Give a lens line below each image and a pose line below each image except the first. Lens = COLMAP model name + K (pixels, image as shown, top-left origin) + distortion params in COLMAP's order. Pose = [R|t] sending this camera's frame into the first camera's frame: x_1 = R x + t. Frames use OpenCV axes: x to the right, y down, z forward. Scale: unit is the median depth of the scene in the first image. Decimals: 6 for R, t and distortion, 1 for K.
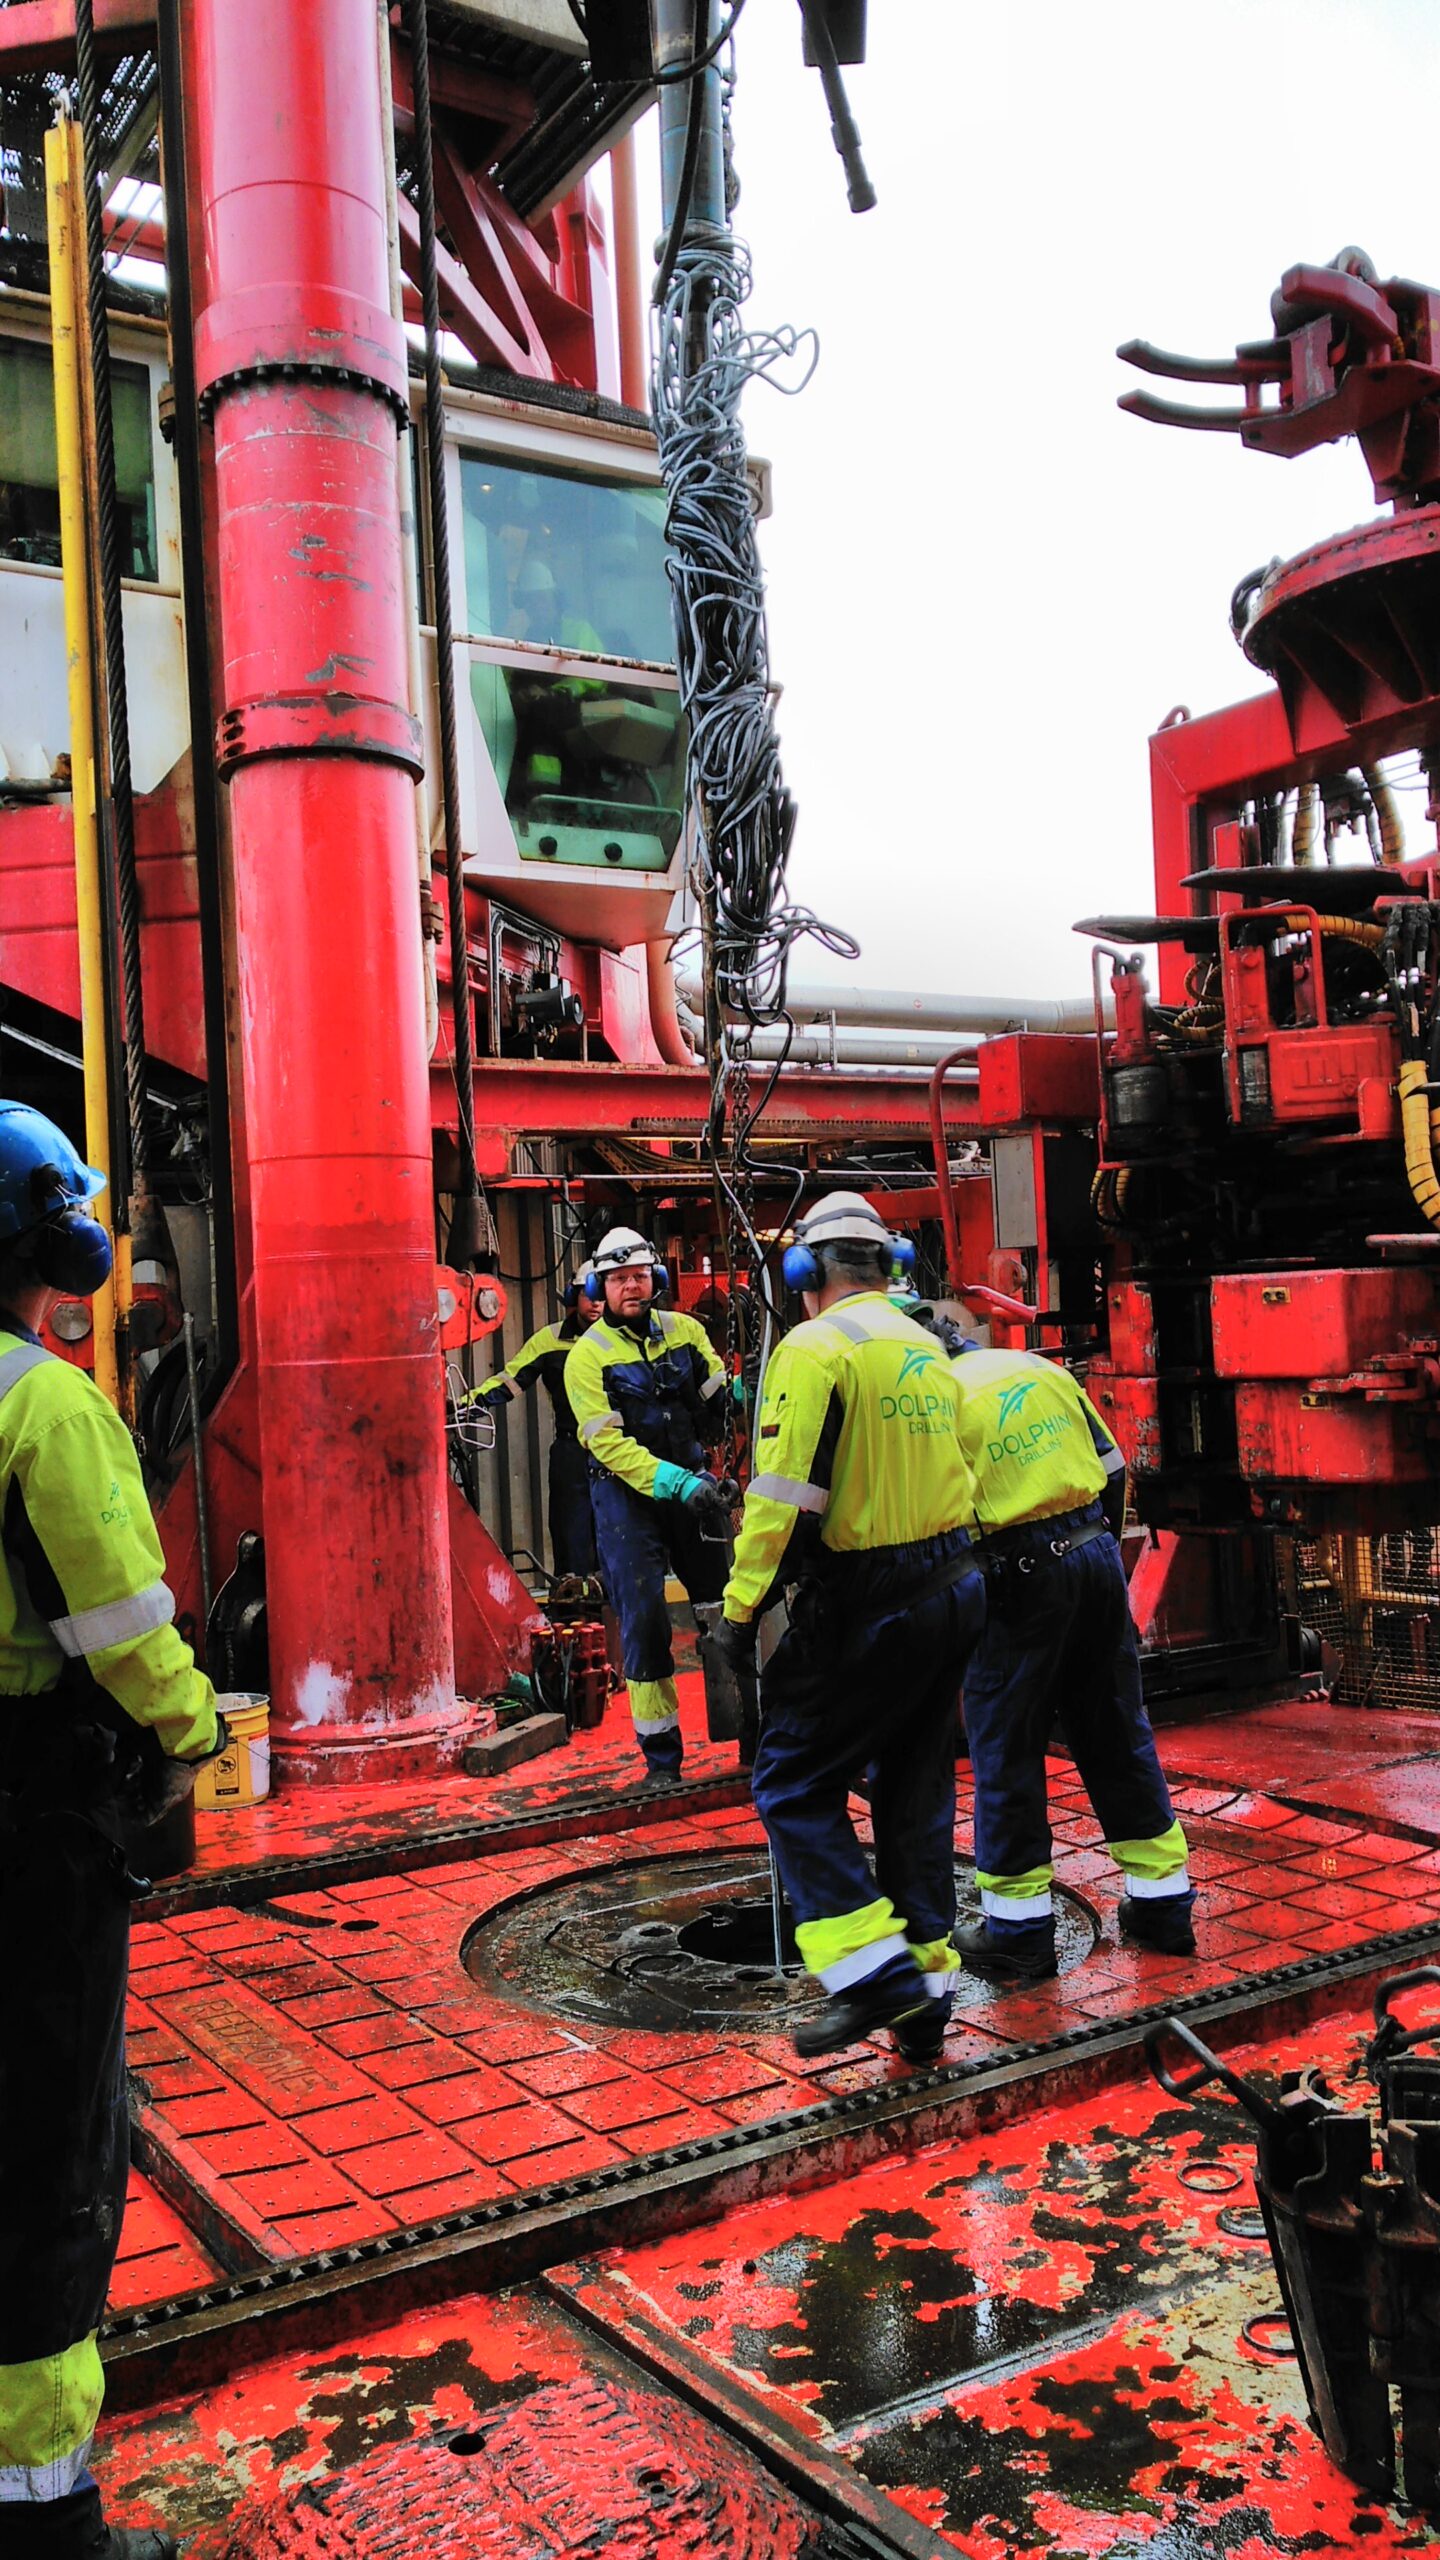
lens RADIAL K [[2073.5, 0, 730.1], [0, 2073.5, 1258.9], [0, 0, 1]] dist [0.050984, -0.079927]
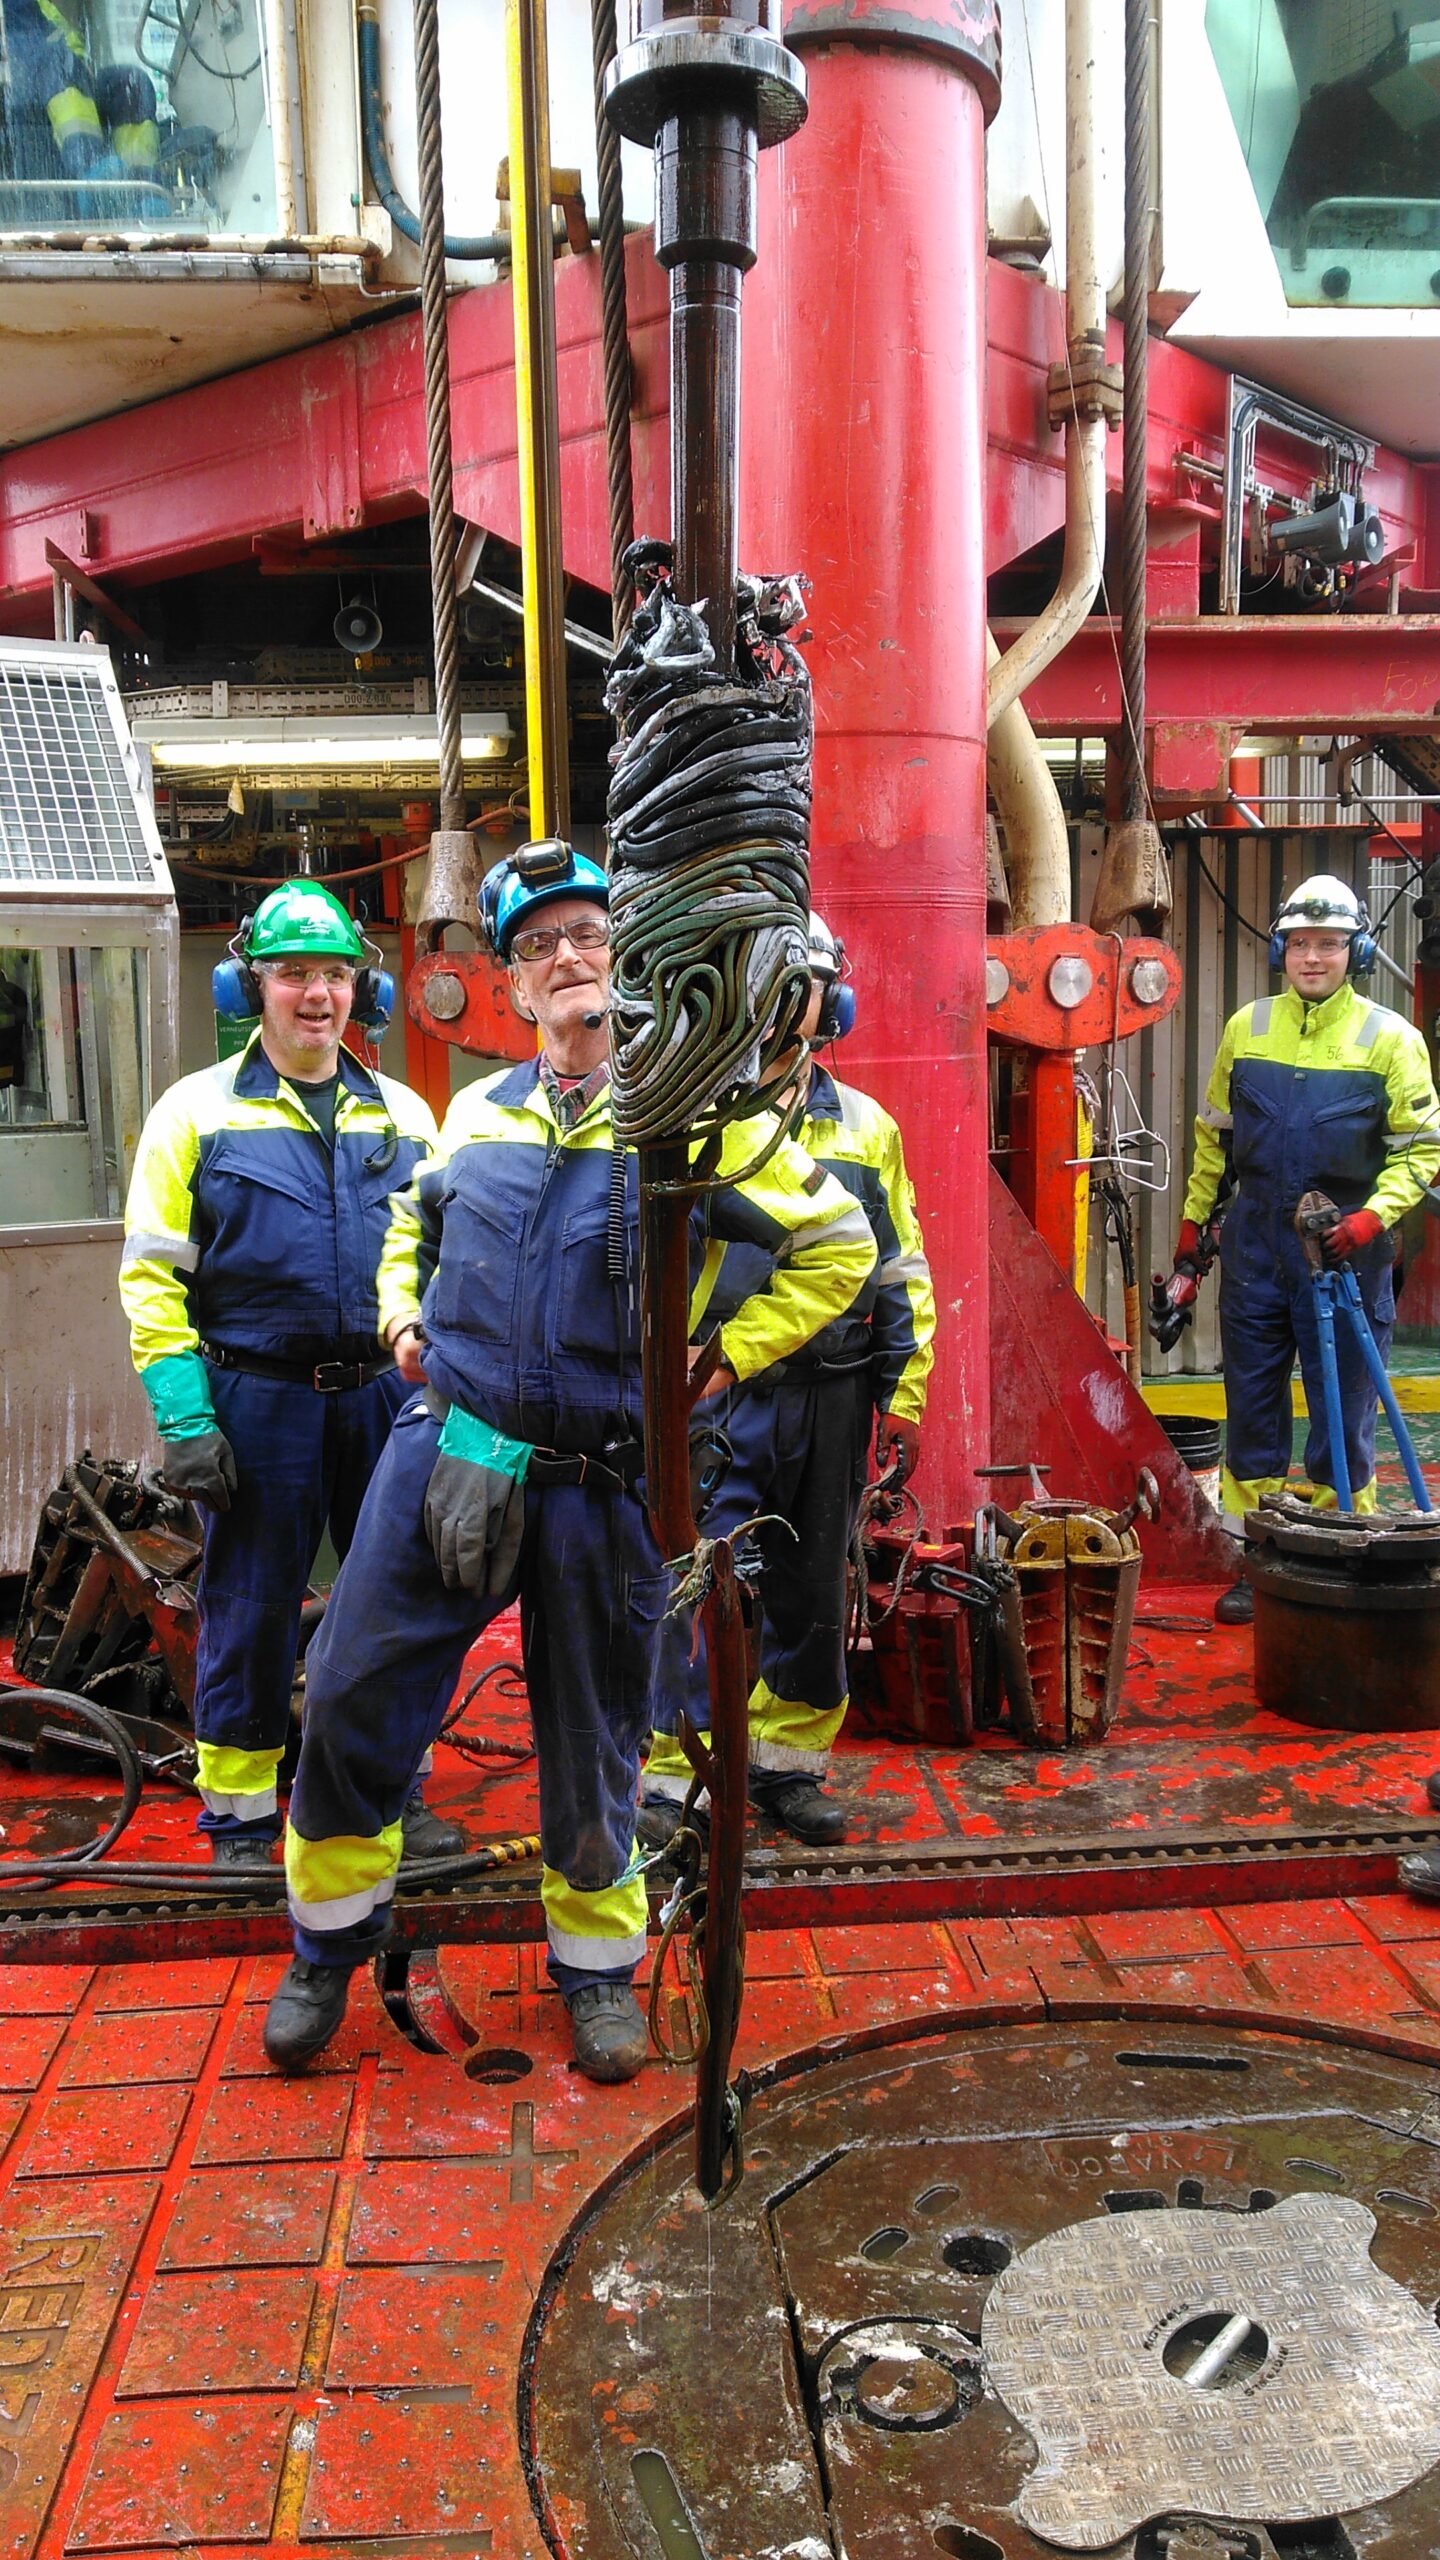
lens RADIAL K [[1987.5, 0, 716.2], [0, 1987.5, 1266.6], [0, 0, 1]] dist [0.042544, -0.070309]
pose [[0.882990, 0.081049, -0.462341, 0.073537], [-0.007350, 0.987247, 0.159028, 0.012583], [0.469334, -0.137021, 0.872325, 0.398033]]
